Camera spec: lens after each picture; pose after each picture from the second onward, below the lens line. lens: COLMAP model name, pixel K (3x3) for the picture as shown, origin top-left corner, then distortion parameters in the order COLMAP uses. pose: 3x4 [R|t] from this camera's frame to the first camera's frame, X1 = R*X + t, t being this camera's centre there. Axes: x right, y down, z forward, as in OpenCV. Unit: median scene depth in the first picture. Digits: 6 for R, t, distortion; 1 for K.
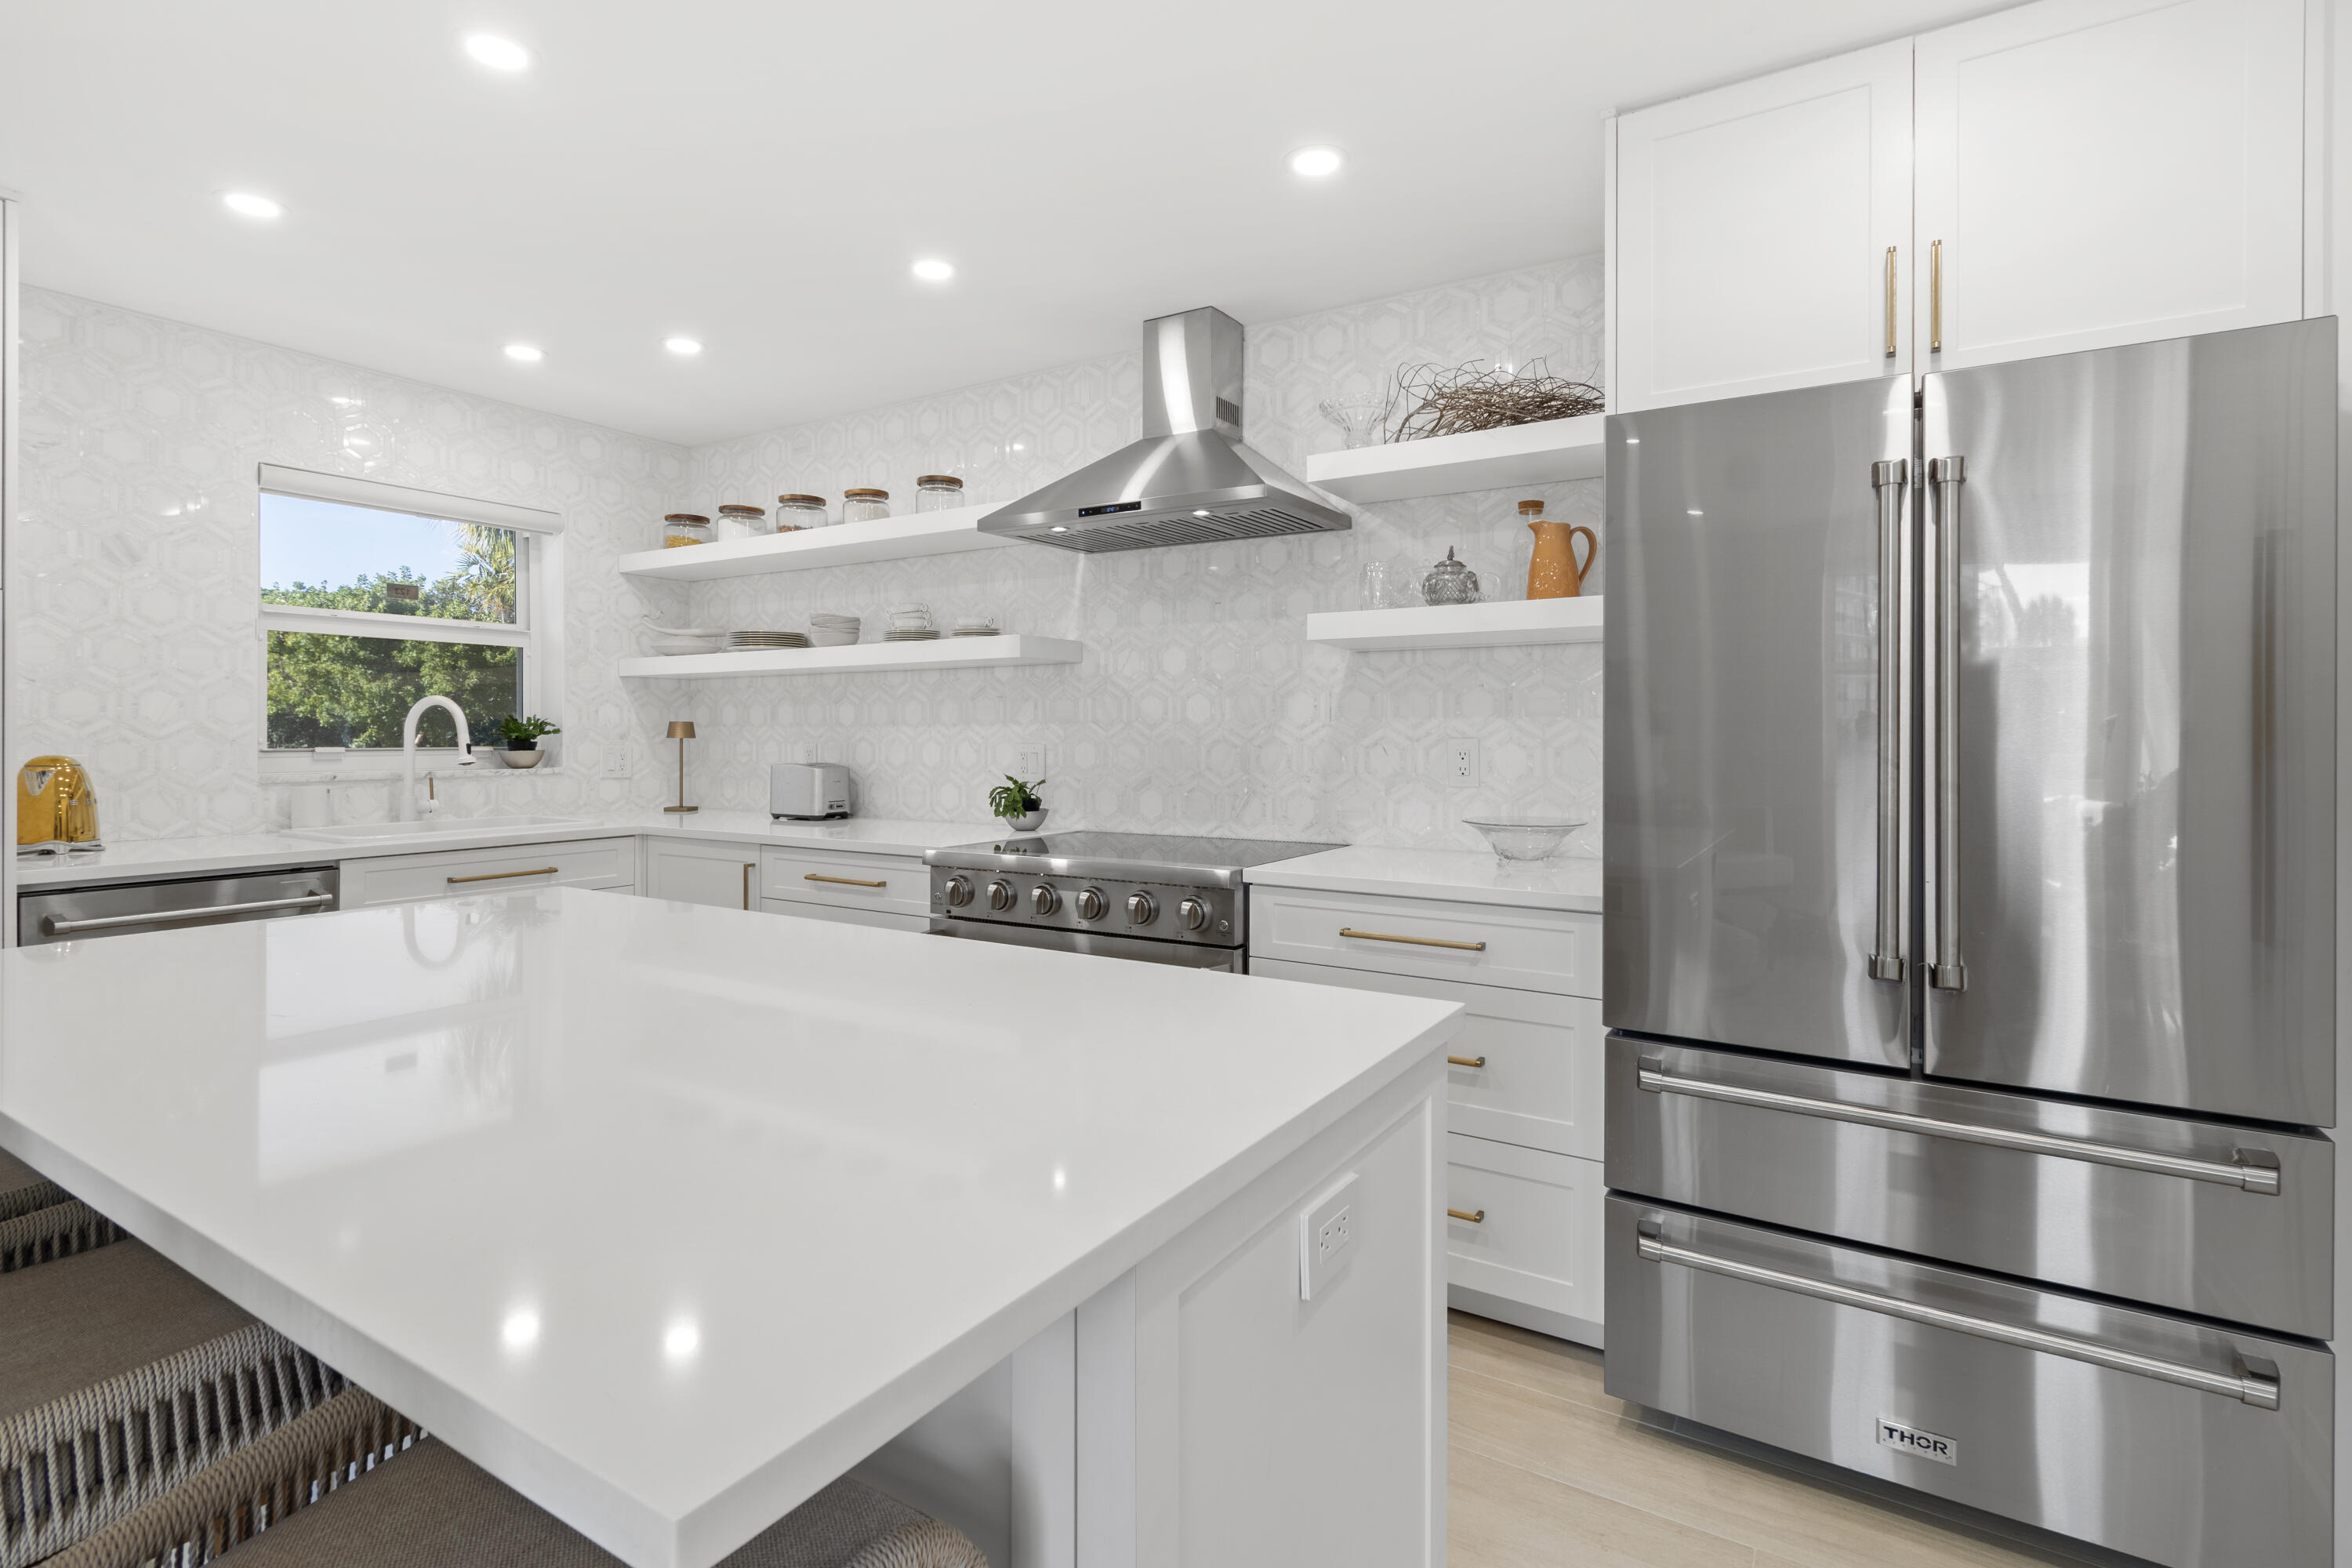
lens RADIAL K [[1107.8, 0, 1167.8], [0, 1107.8, 736.1], [0, 0, 1]] dist [0.000779, 0.000276]
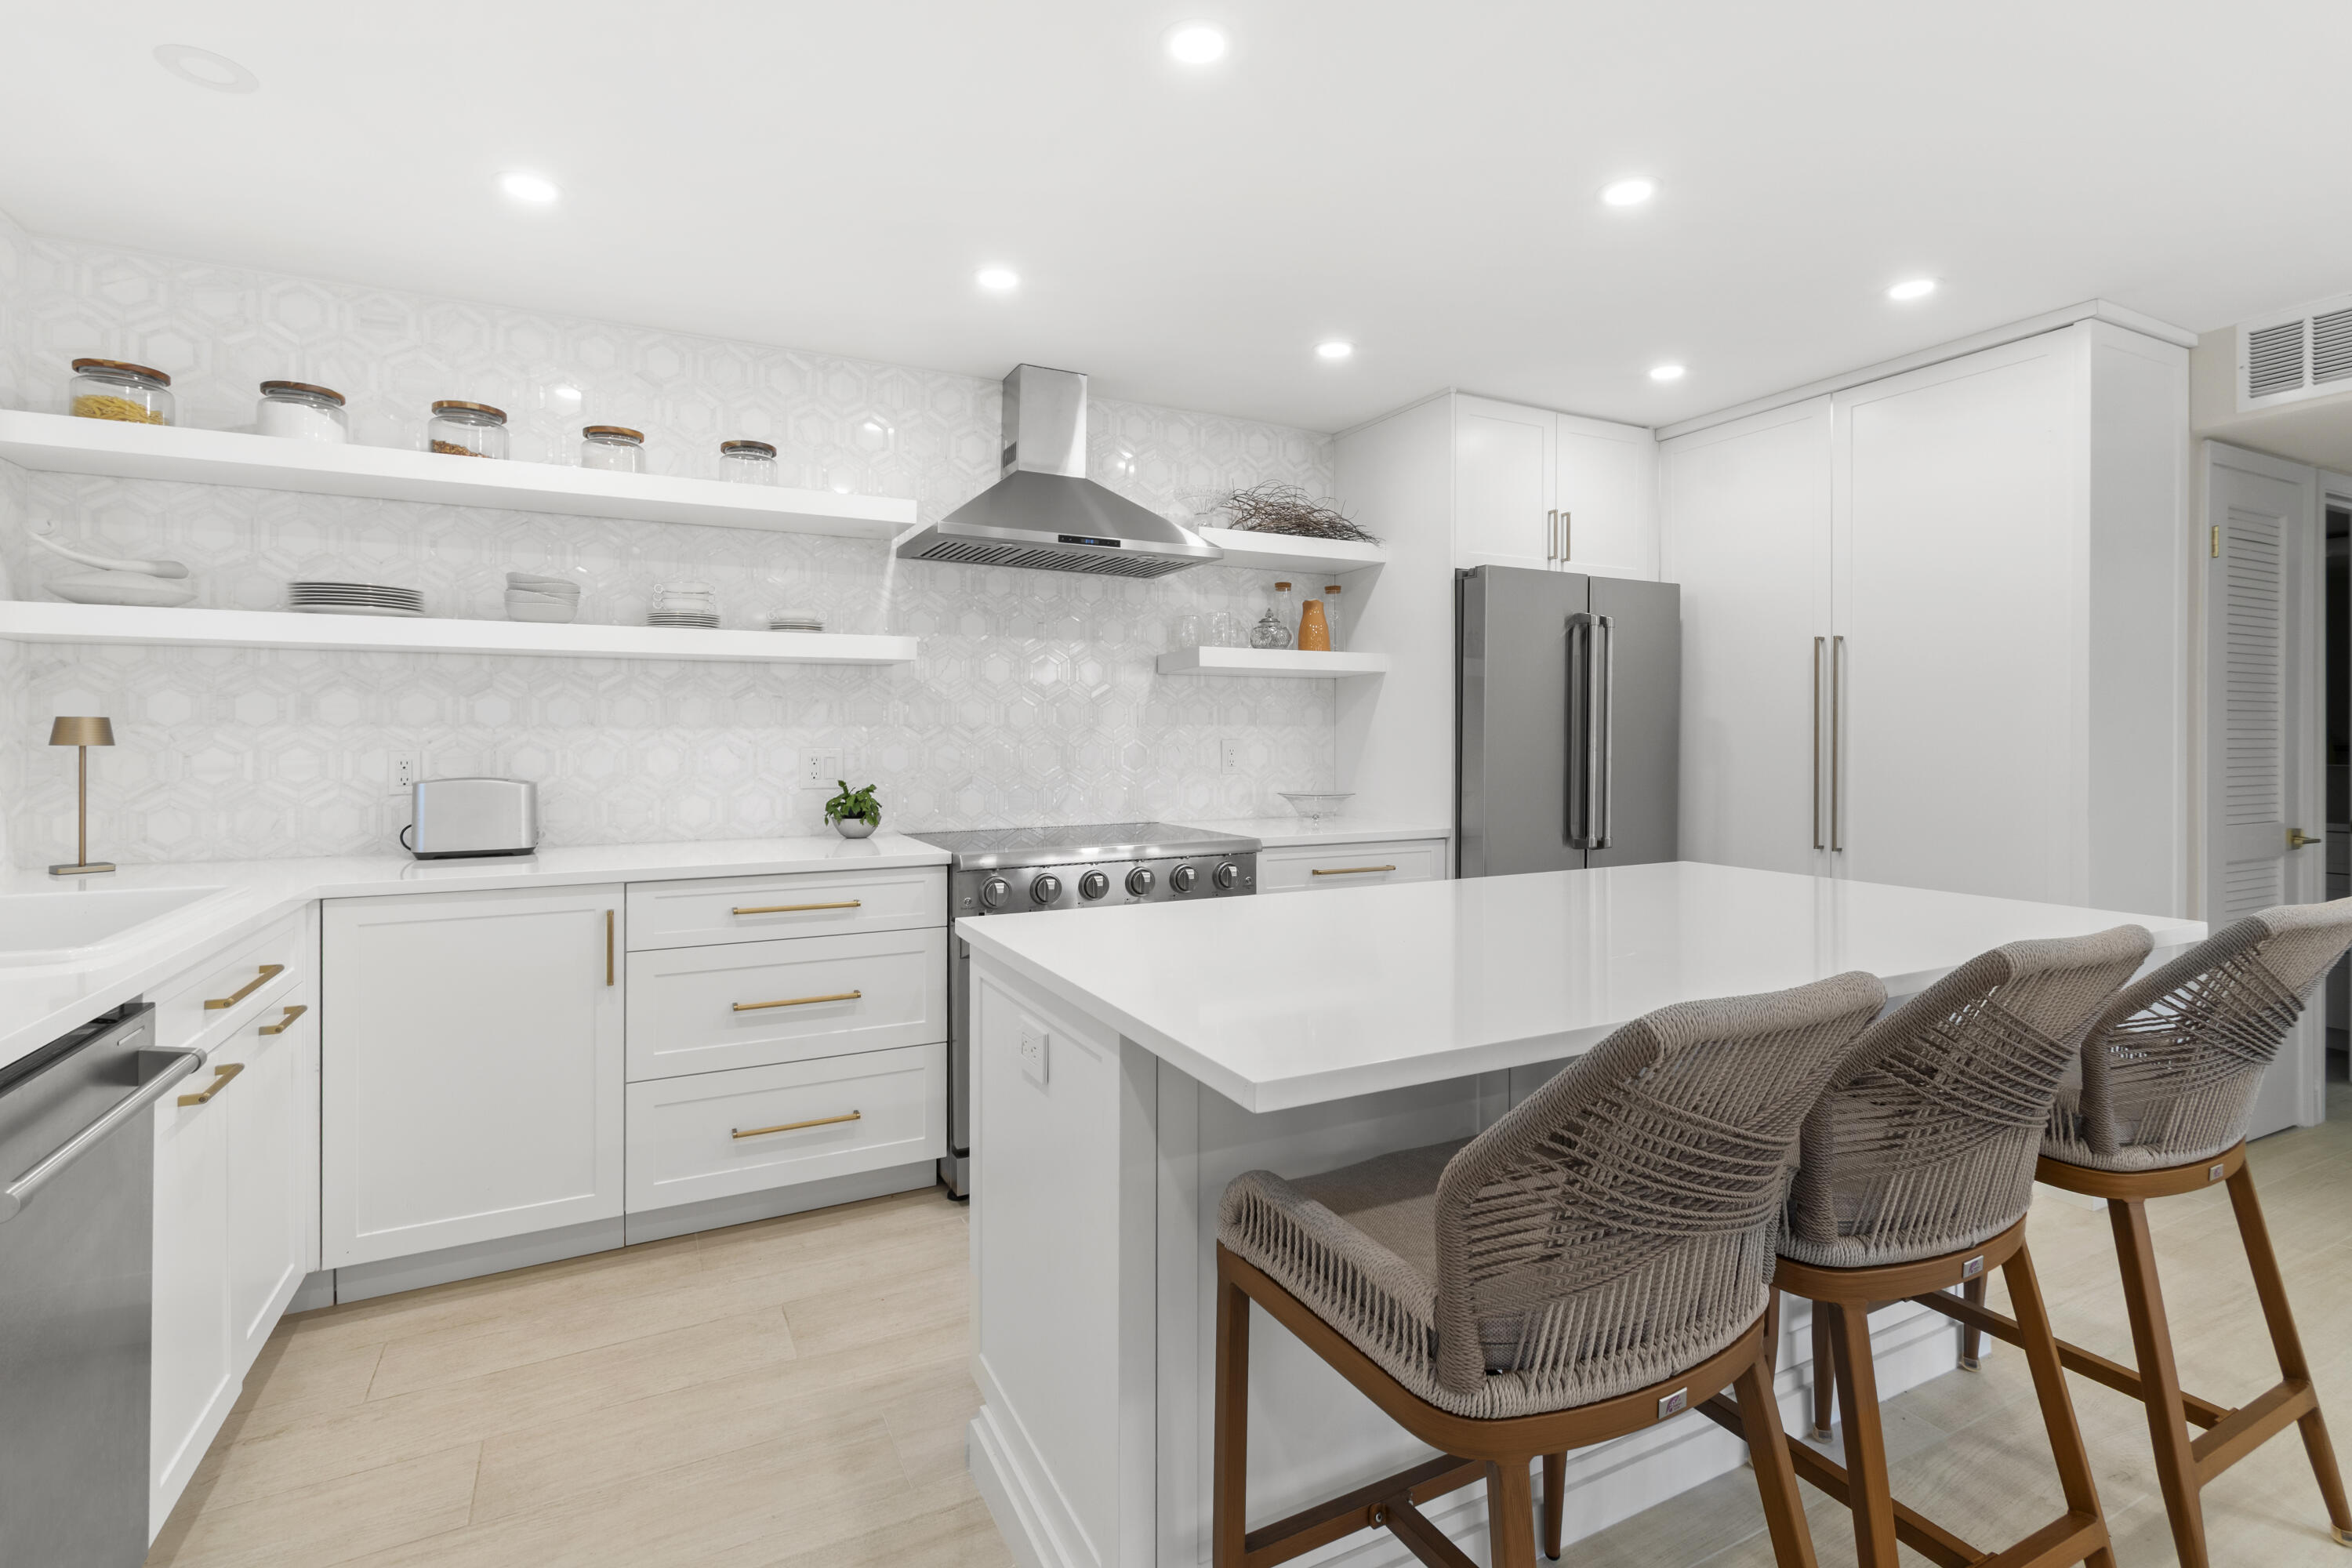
lens RADIAL K [[1099.8, 0, 1164.9], [0, 1099.8, 730.6], [0, 0, 1]] dist [0.001946, 0.000046]
pose [[0.520144, 0.002314, 0.854075, -0.856041], [0.001531, 0.999992, -0.003641, -0.004132], [-0.854077, 0.003202, 0.520137, 0.296951]]
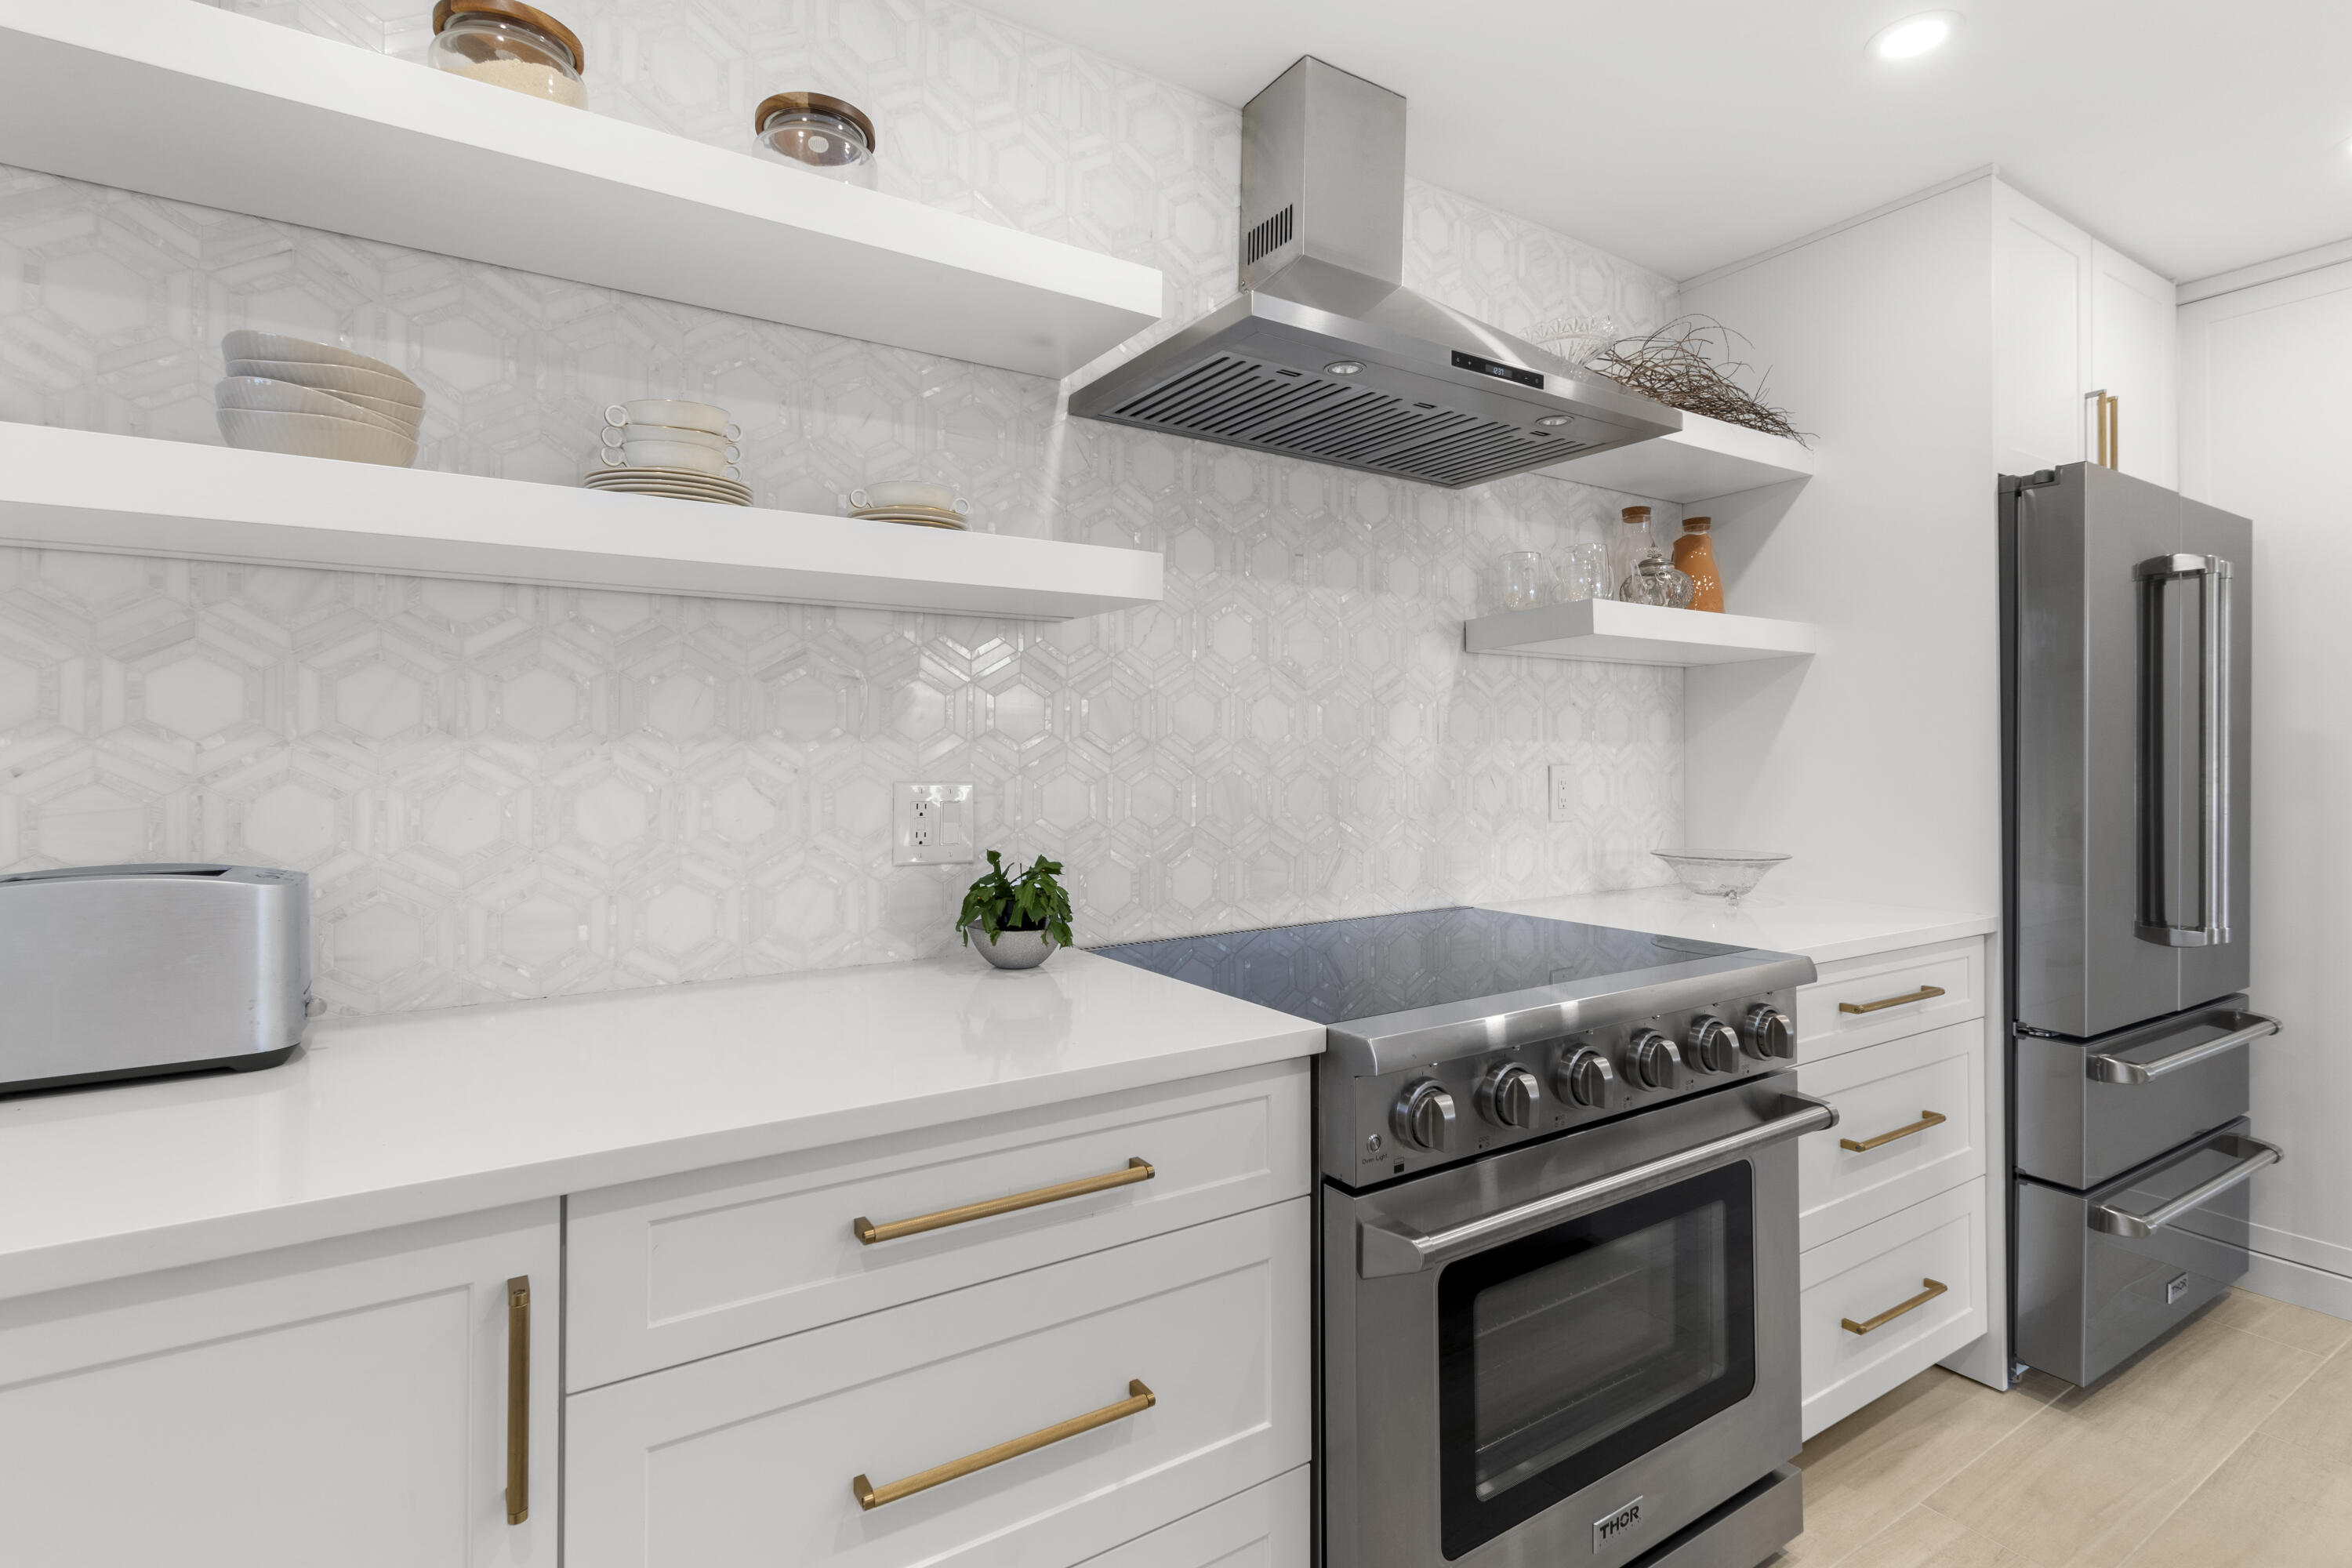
lens RADIAL K [[1122.5, 0, 1160.3], [0, 1122.5, 742.4], [0, 0, 1]] dist [0.000319, 0.000471]
pose [[0.432417, 0.010388, 0.901614, -0.567209], [0.000671, 0.999930, -0.011842, -0.004629], [-0.901673, 0.005725, 0.432380, 0.789341]]
